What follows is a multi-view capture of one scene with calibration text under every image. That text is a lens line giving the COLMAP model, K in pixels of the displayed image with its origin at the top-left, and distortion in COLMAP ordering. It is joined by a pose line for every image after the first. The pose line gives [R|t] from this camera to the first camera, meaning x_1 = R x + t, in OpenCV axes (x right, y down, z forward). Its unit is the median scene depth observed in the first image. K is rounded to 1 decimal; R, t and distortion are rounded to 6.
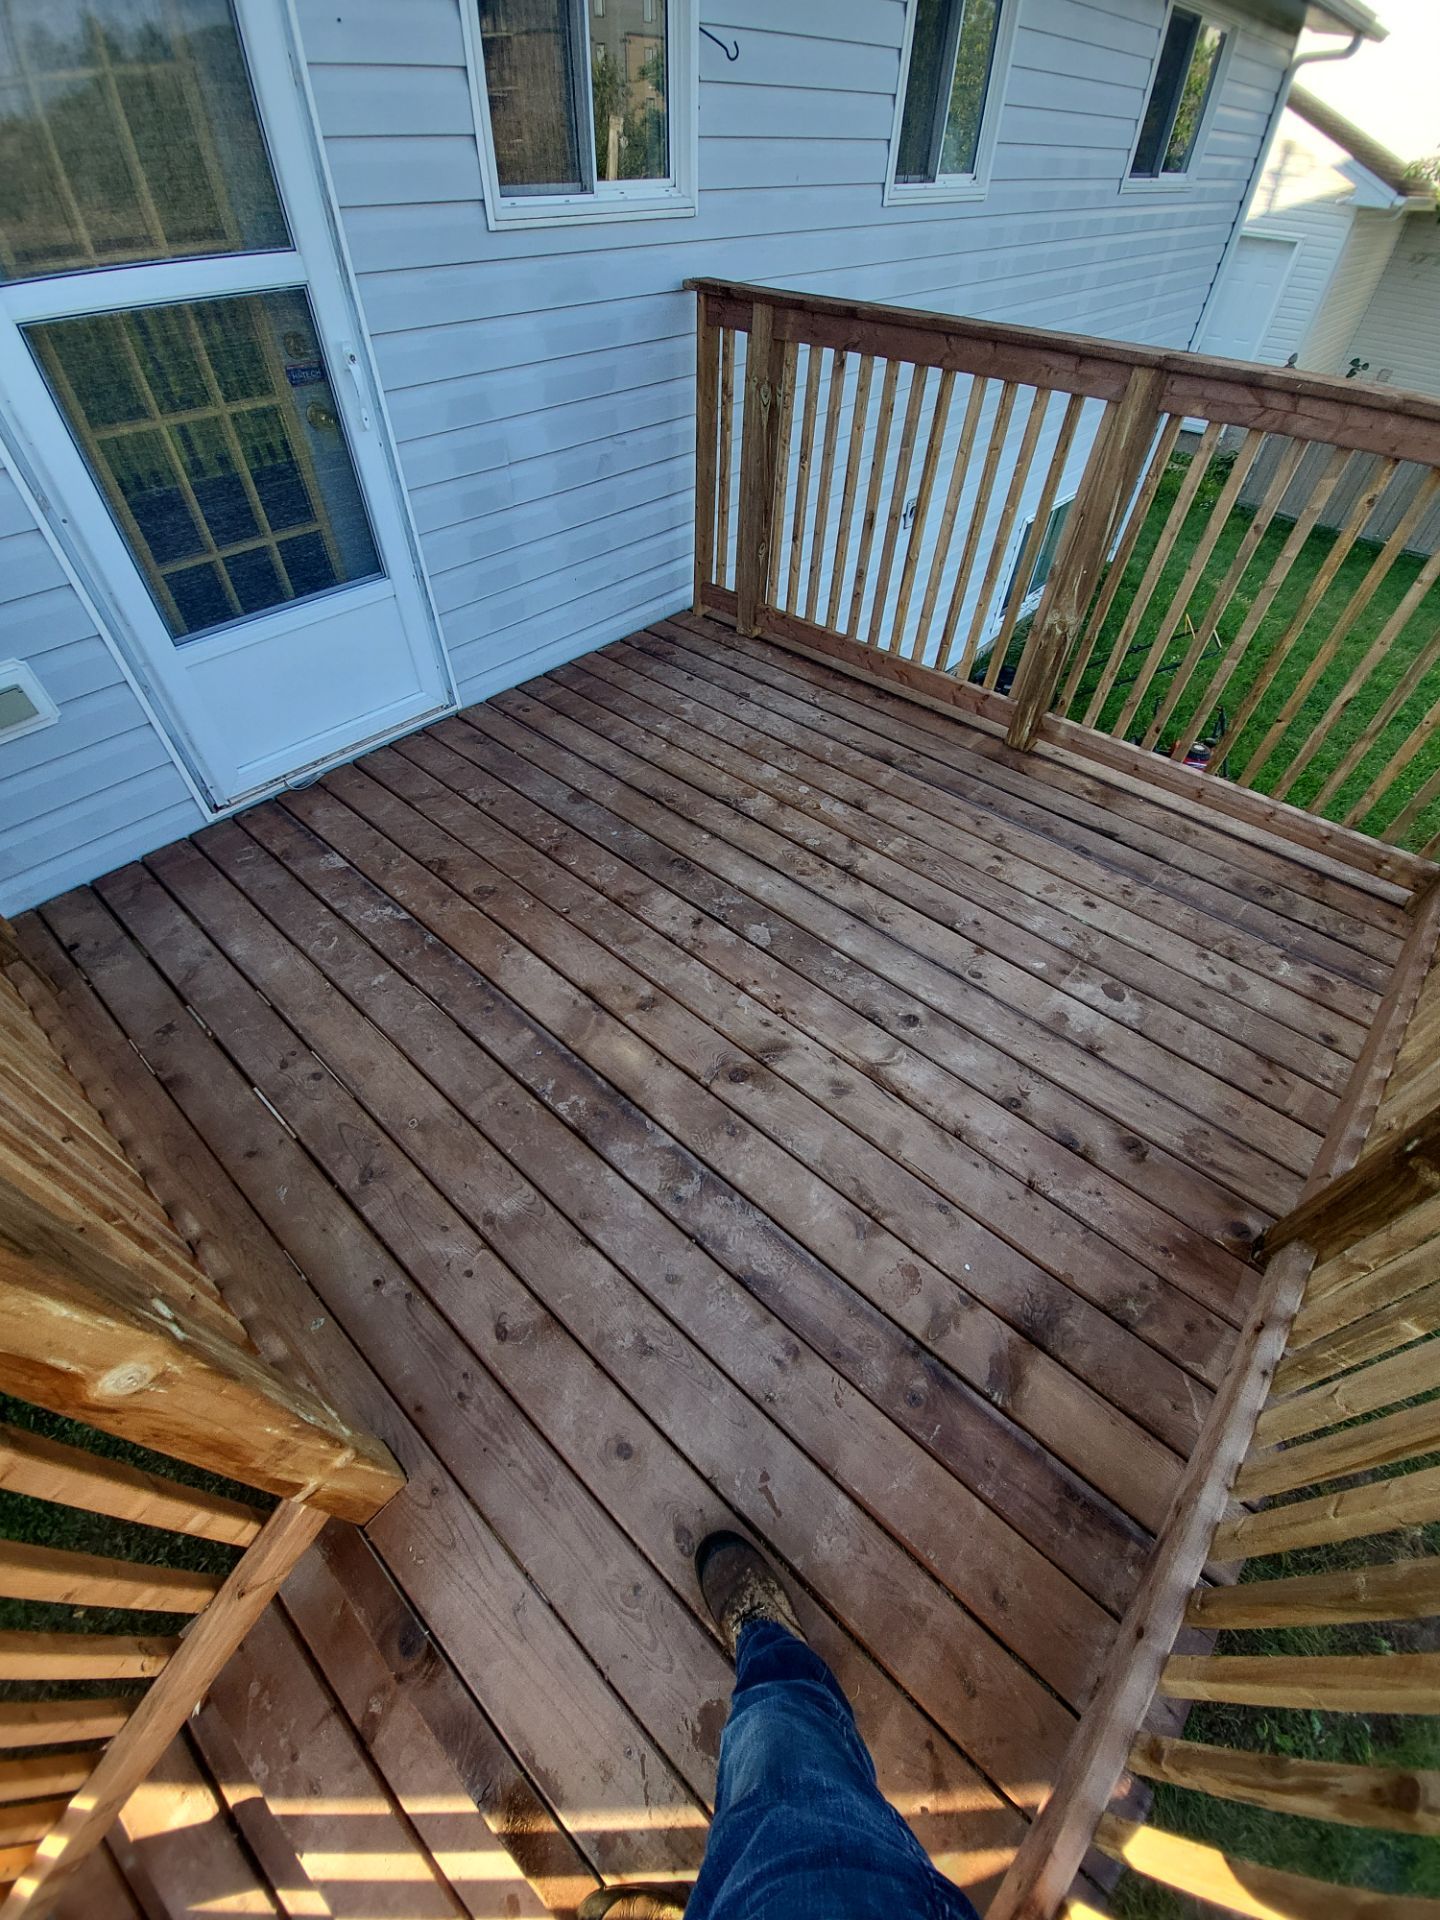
lens RADIAL K [[762.9, 0, 715.1], [0, 762.9, 968.3], [0, 0, 1]] dist [-0.007657, -0.006708]
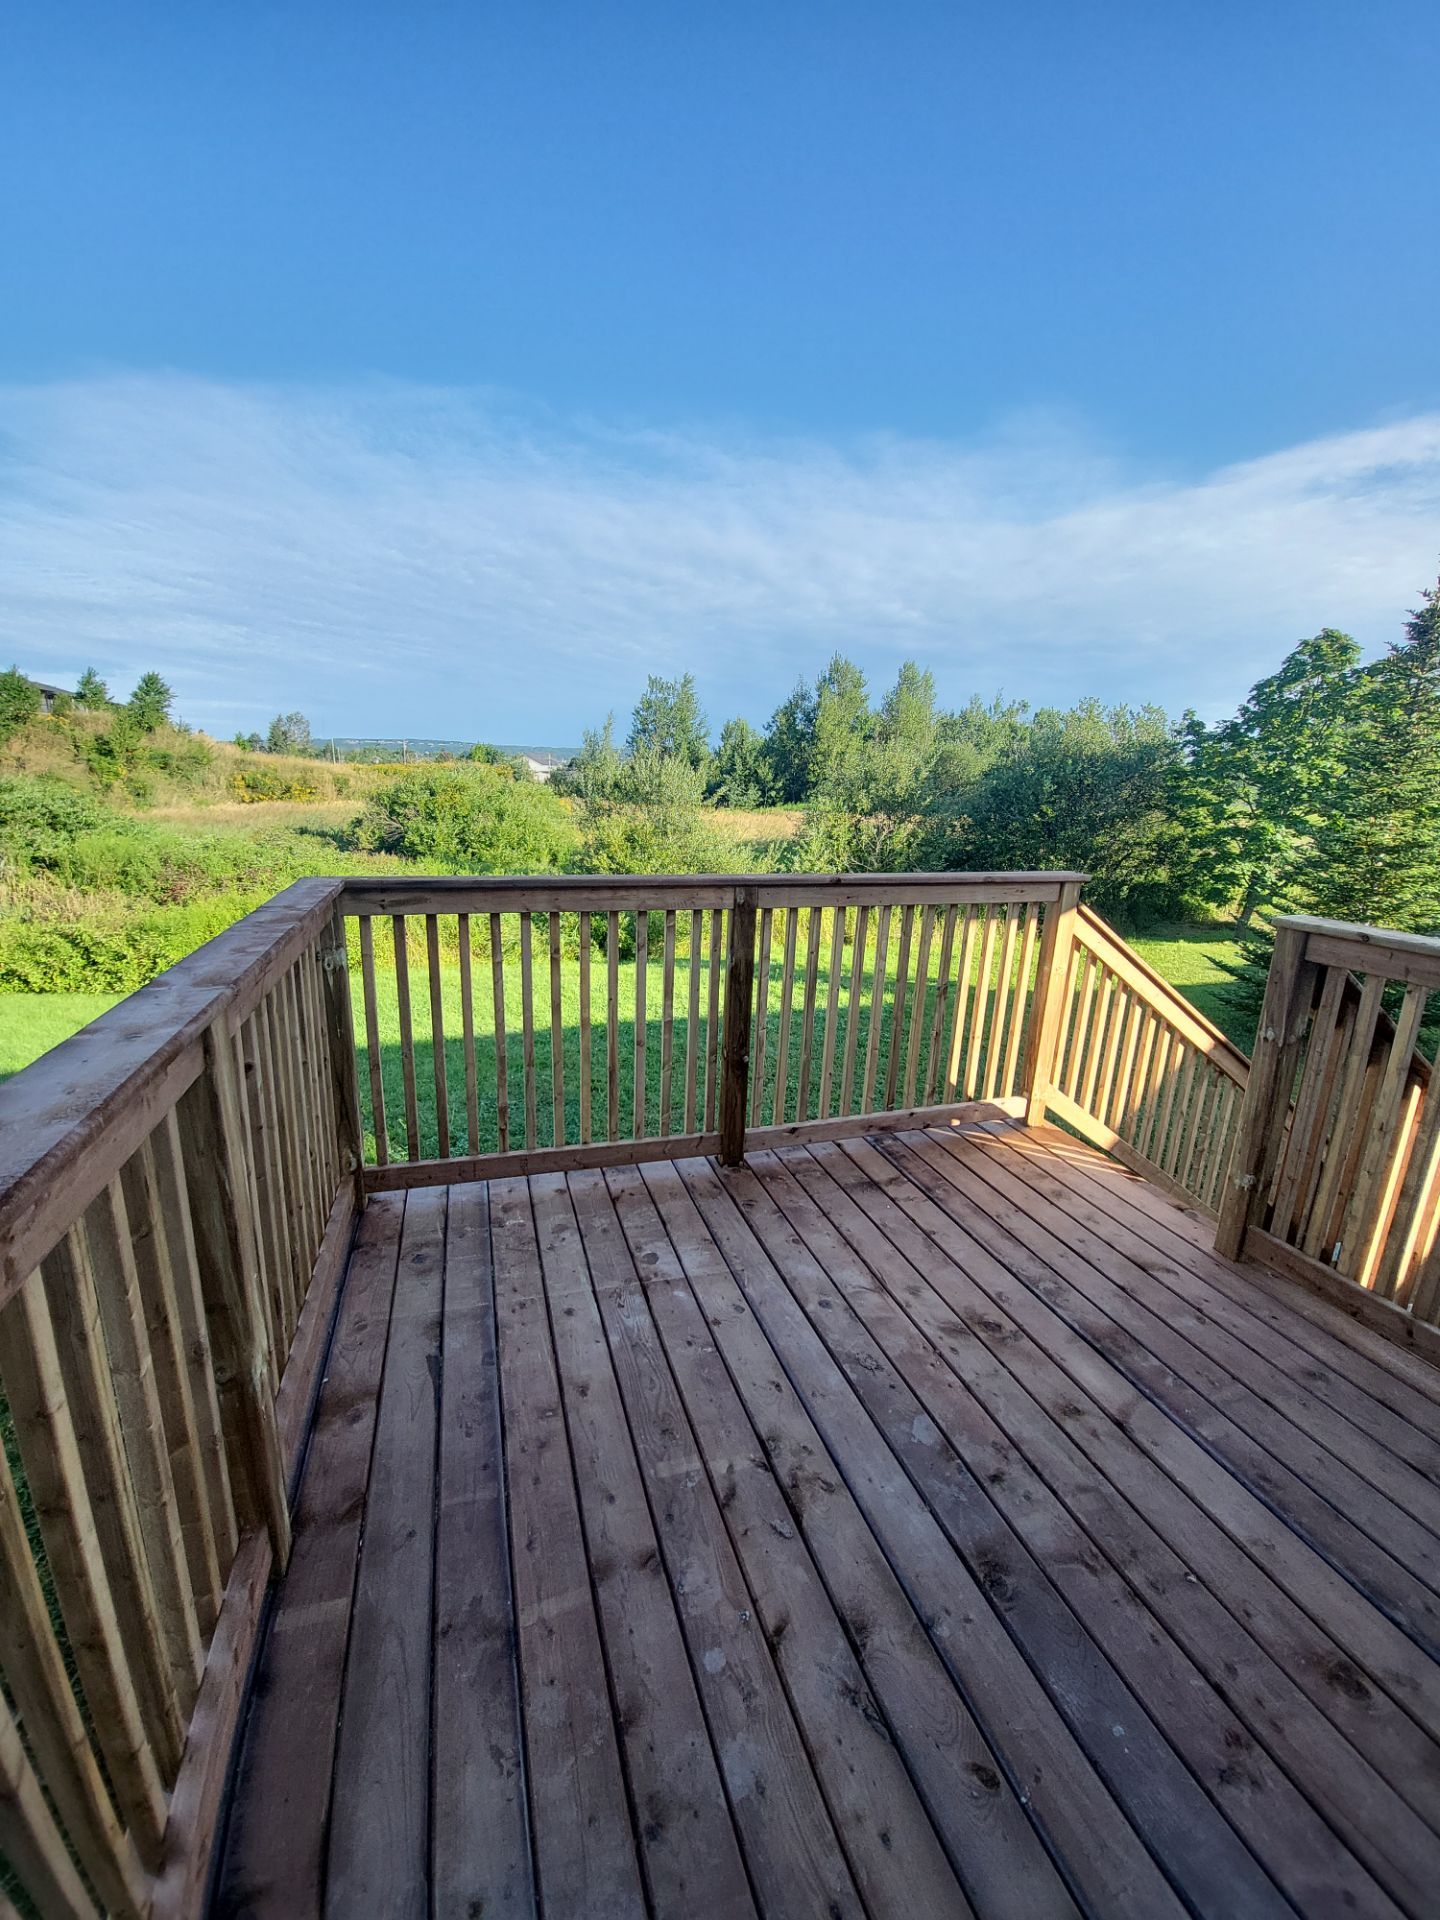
lens RADIAL K [[762.9, 0, 711.3], [0, 762.9, 963.0], [0, 0, 1]] dist [-0.007657, -0.006708]
pose [[-0.861400, -0.157972, 0.482736, -0.060801], [0.349607, 0.505046, 0.789116, -1.001942], [-0.368462, 0.848512, -0.379819, 0.913895]]
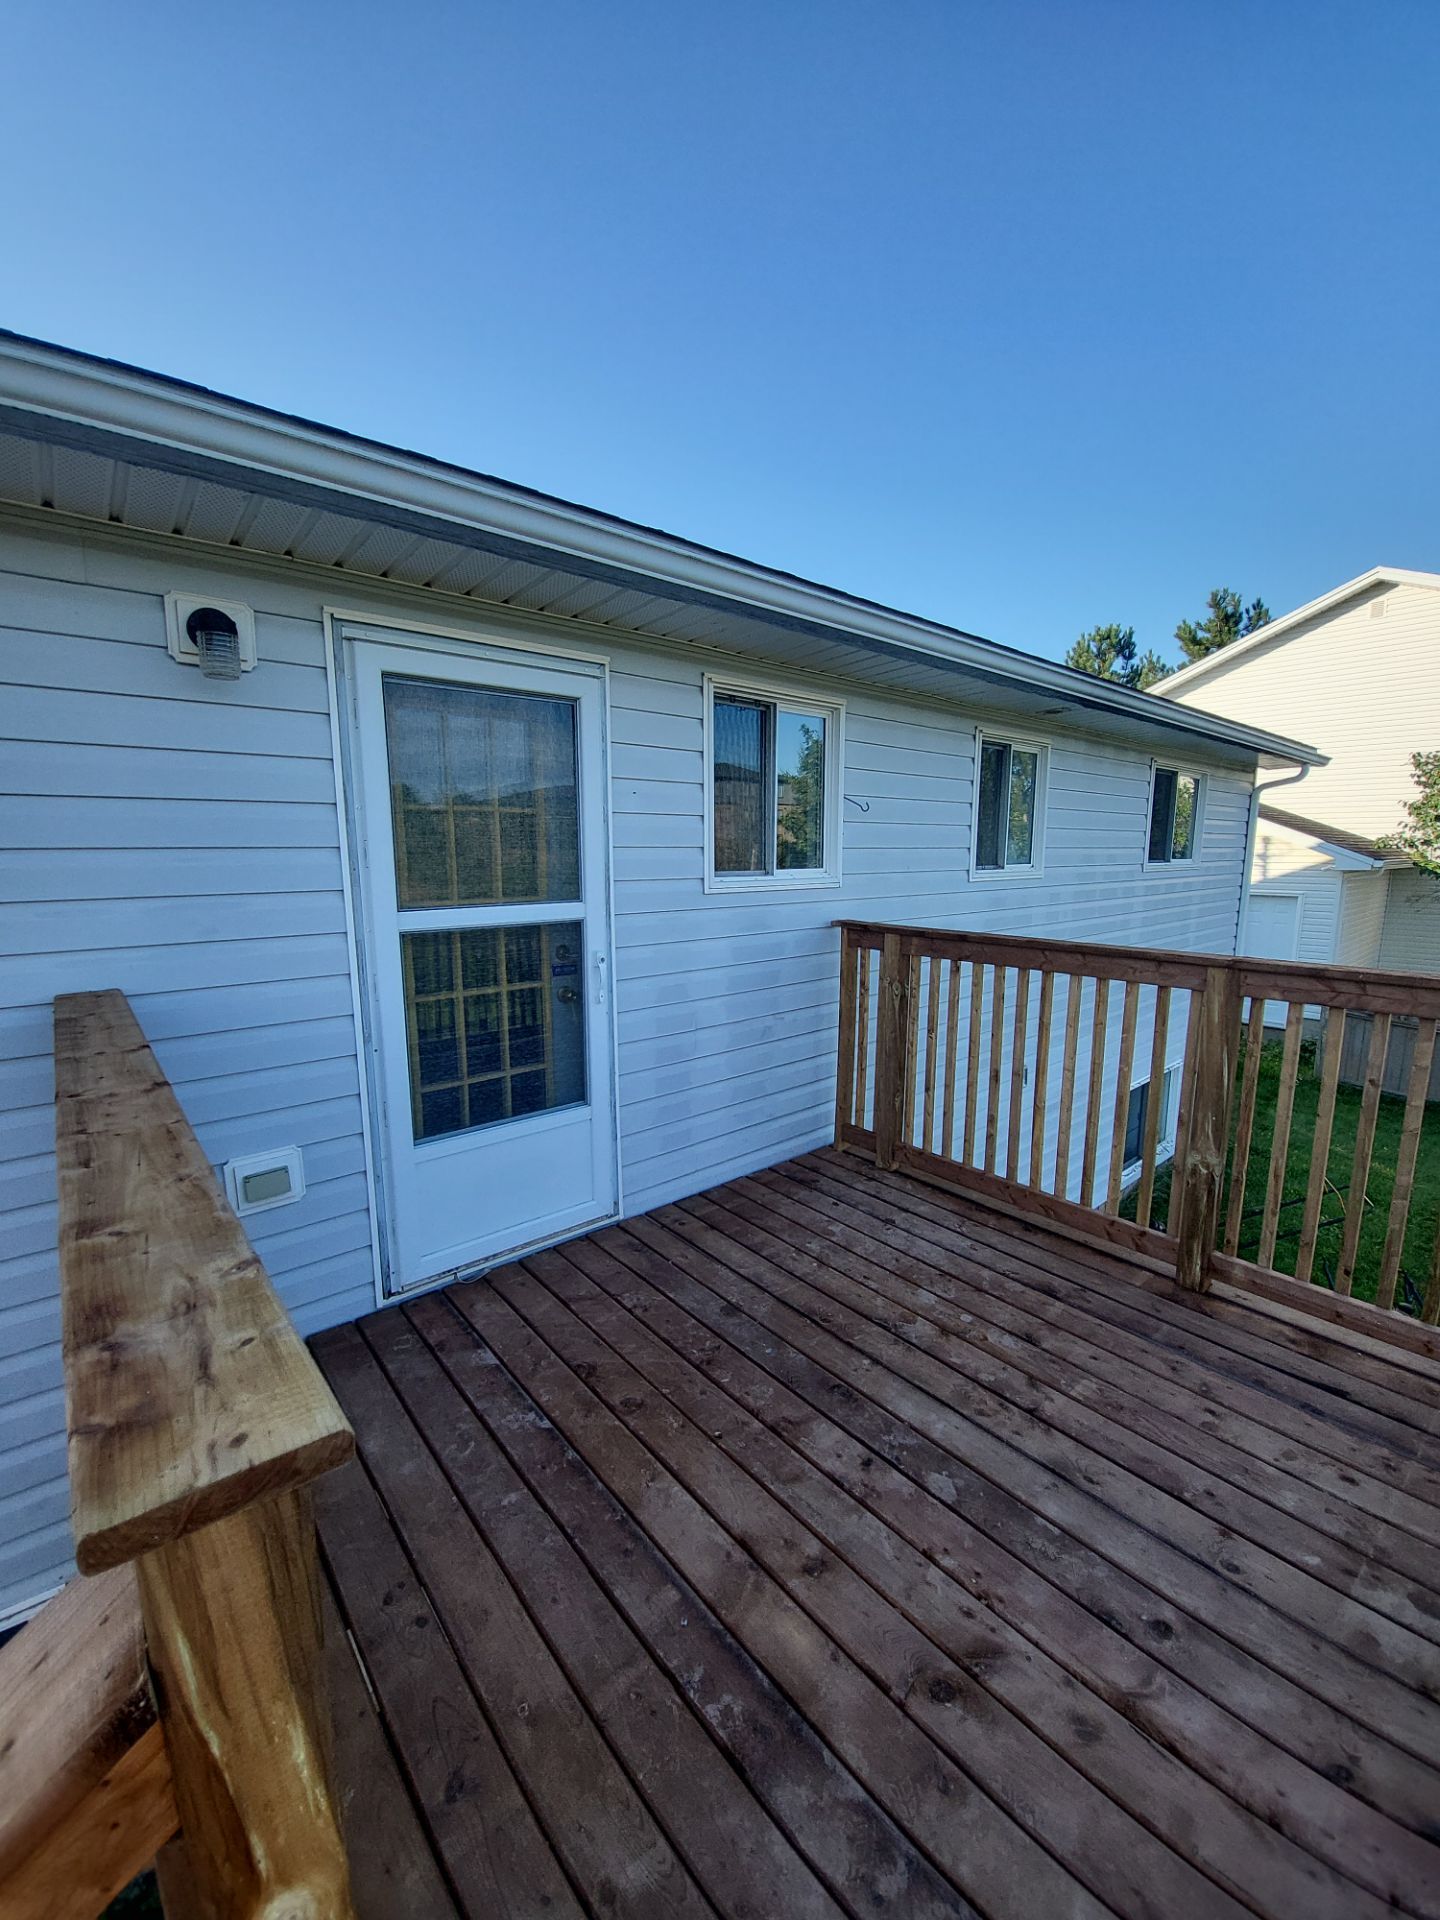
lens RADIAL K [[762.9, 0, 710.2], [0, 762.9, 954.8], [0, 0, 1]] dist [-0.007657, -0.006708]
pose [[0.989695, 0.002779, -0.143163, -0.074747], [-0.094939, 0.761189, -0.641543, 0.068040], [0.107191, 0.648524, 0.753609, -0.049743]]
